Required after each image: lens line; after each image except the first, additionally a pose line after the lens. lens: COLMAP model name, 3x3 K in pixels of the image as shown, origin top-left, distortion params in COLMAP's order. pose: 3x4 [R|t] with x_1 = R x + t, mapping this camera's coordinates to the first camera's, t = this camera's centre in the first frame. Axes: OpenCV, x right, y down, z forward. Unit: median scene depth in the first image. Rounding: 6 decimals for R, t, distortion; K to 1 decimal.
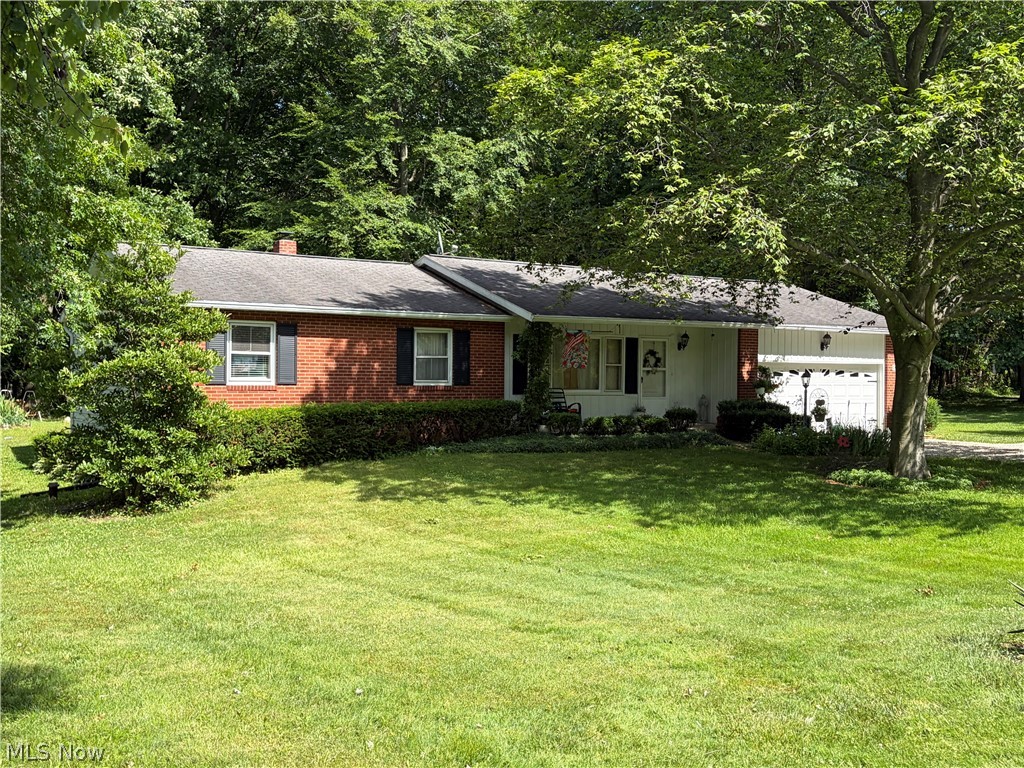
lens RADIAL K [[1167.4, 0, 512.0], [0, 1167.4, 384.0], [0, 0, 1]] dist [0.010186, 0.004355]
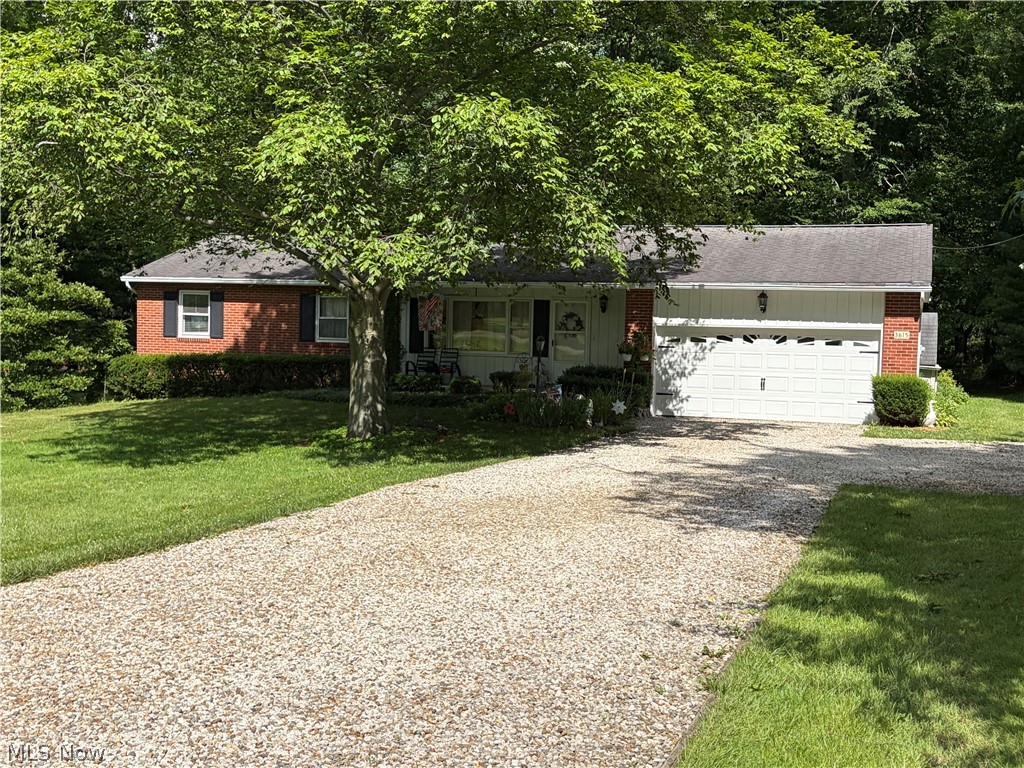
lens RADIAL K [[1172.6, 0, 512.0], [0, 1172.6, 384.0], [0, 0, 1]] dist [0.176856, -0.410190]
pose [[0.591207, 0.044257, -0.805305, 1.068503], [-0.026099, 0.999020, 0.035743, -0.004255], [0.806098, -0.000114, 0.591783, 0.458670]]
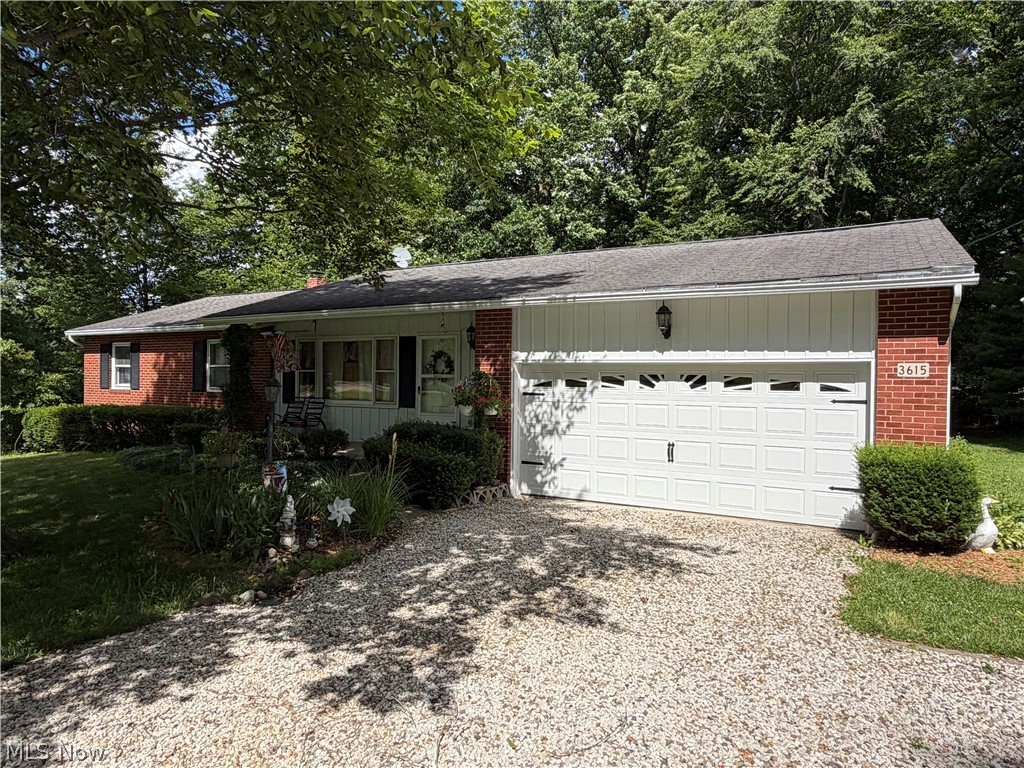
lens RADIAL K [[638.6, 0, 510.6], [0, 638.6, 390.9], [0, 0, 1]] dist [-0.001197, 0.000071]
pose [[0.433417, 0.008265, -0.901156, 0.624613], [-0.017912, 0.999839, 0.000555, -0.005601], [0.901016, 0.015901, 0.433495, 1.040639]]
